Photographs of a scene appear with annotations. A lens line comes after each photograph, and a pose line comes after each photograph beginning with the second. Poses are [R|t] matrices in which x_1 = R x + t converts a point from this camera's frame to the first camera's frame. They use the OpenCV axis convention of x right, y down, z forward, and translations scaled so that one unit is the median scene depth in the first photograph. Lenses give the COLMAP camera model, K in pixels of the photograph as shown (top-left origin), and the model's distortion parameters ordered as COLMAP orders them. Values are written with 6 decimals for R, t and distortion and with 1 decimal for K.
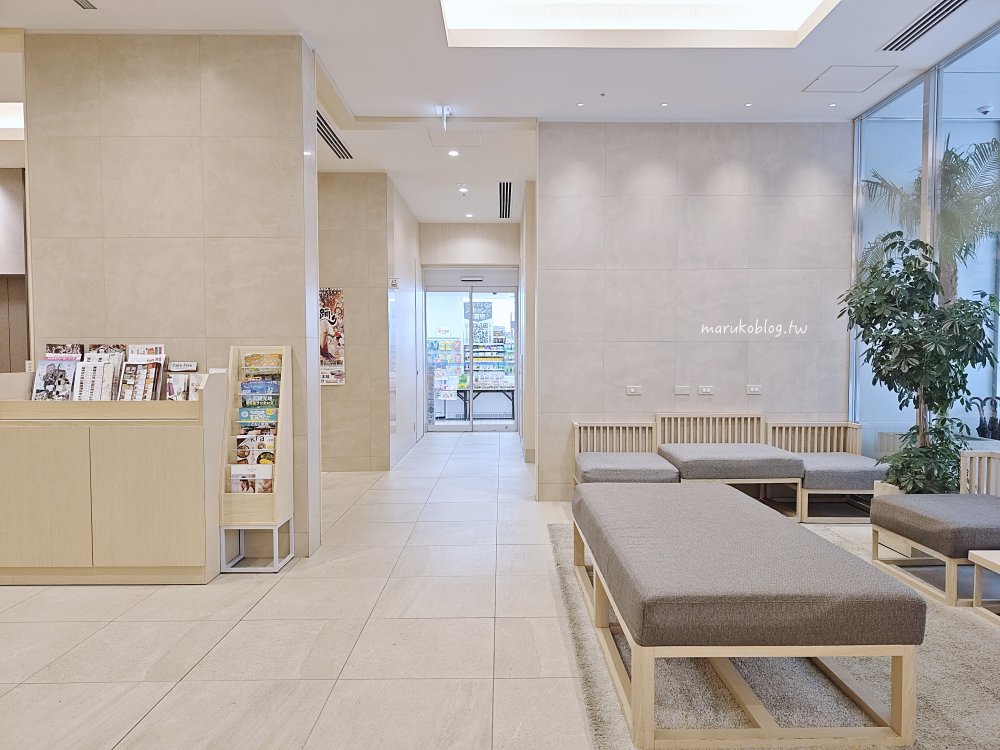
lens RADIAL K [[681.2, 0, 506.0], [0, 681.2, 378.0], [0, 0, 1]] dist [-0.045707, 0.021708]
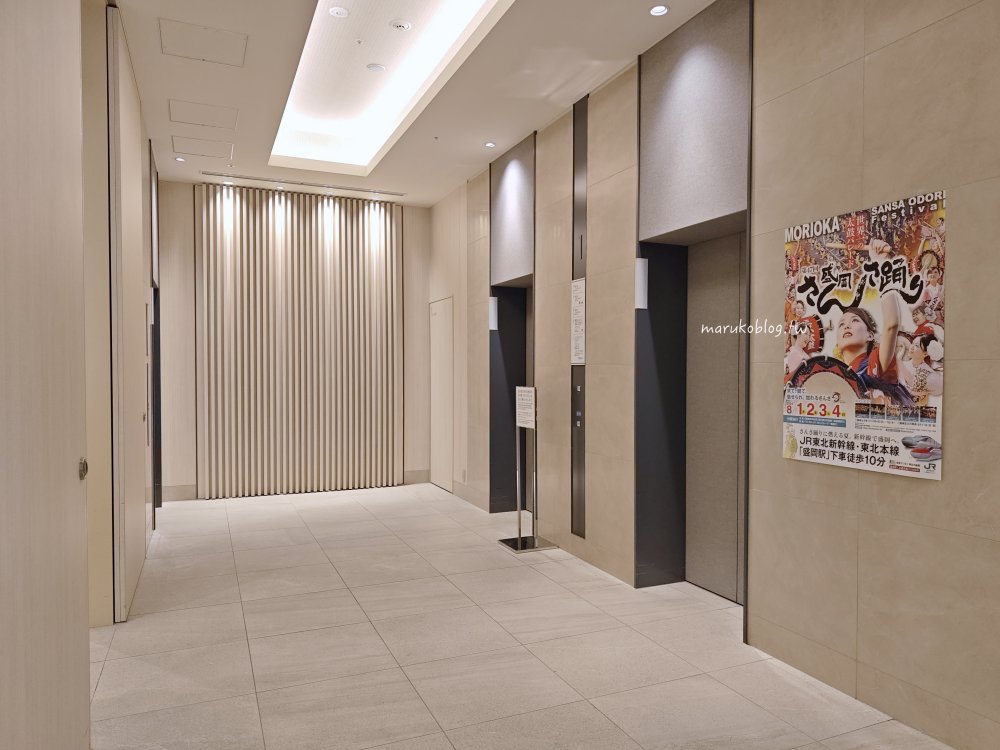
lens RADIAL K [[681.2, 0, 499.8], [0, 681.2, 380.8], [0, 0, 1]] dist [-0.045707, 0.021708]
pose [[0.386239, 0.018515, -0.922213, -0.019504], [-0.037421, 0.999290, 0.004389, -0.032424], [0.921639, 0.032815, 0.386657, 0.674234]]
